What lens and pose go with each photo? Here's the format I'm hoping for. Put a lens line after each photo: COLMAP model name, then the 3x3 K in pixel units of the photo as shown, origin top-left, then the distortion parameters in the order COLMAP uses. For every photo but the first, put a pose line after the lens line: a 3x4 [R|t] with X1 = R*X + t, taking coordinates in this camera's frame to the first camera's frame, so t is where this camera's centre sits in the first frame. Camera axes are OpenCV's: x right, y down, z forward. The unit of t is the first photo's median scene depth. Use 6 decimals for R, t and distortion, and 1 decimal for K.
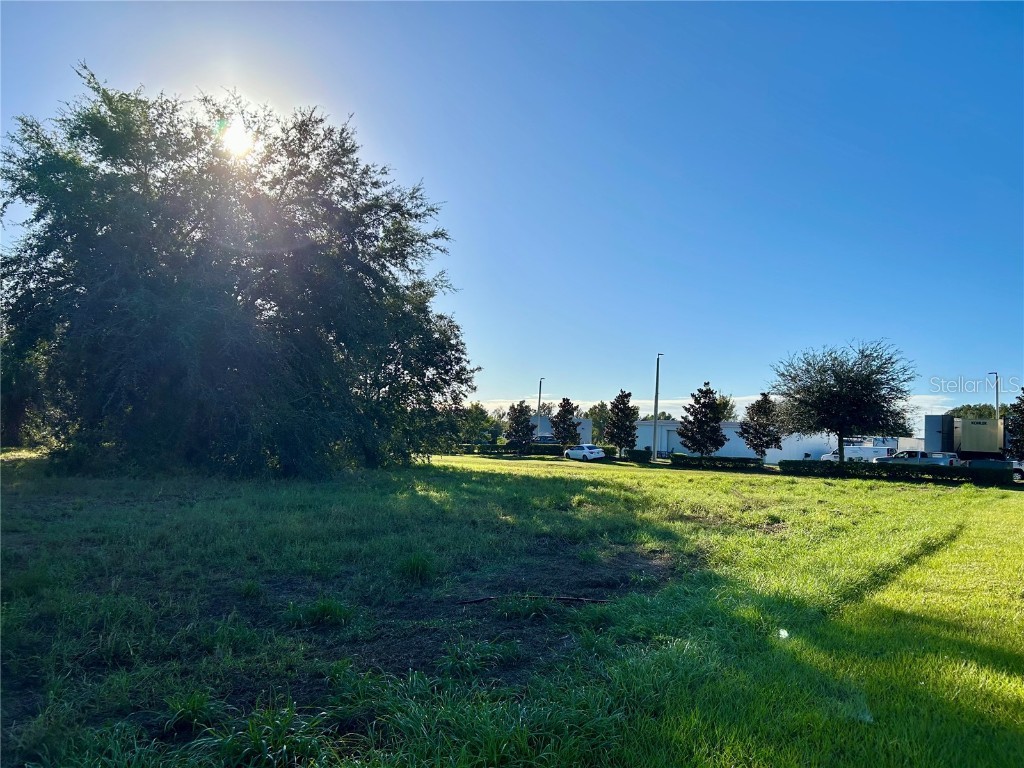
lens RADIAL K [[767.1, 0, 514.8], [0, 767.1, 380.0], [0, 0, 1]] dist [0.060571, -0.059373]
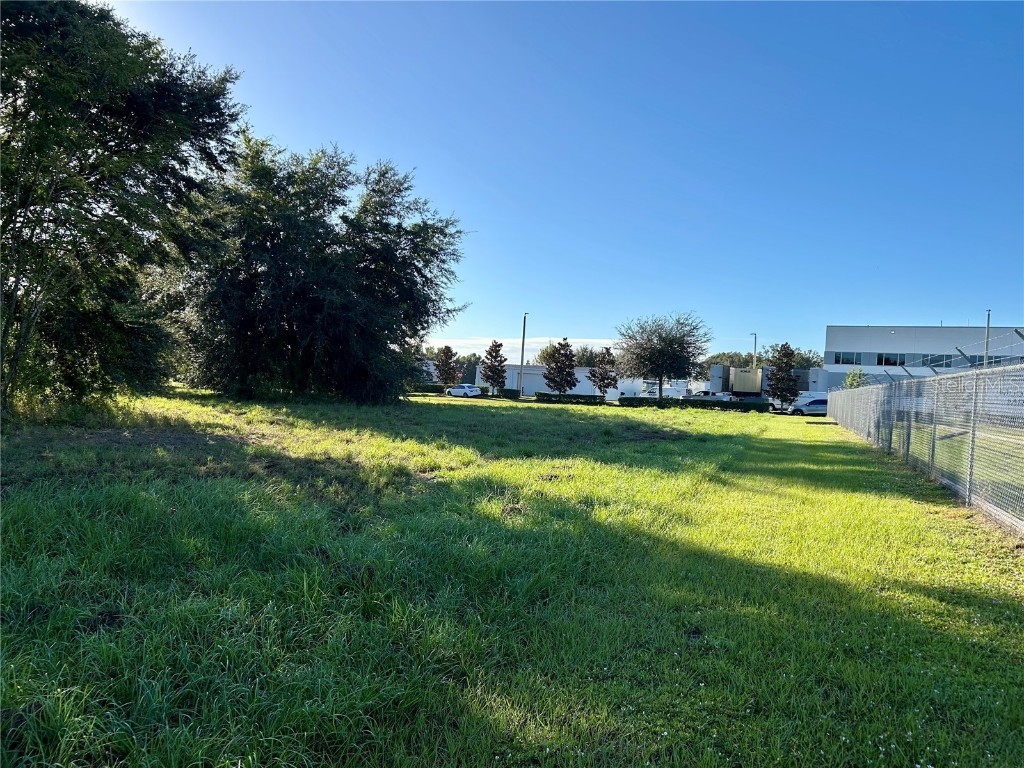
lens RADIAL K [[767.1, 0, 517.1], [0, 767.1, 385.6], [0, 0, 1]] dist [0.060571, -0.059373]
pose [[0.962338, 0.009614, 0.271686, -0.184800], [-0.033169, 0.996060, 0.082243, -0.020779], [-0.269825, -0.088157, 0.958865, -0.236188]]
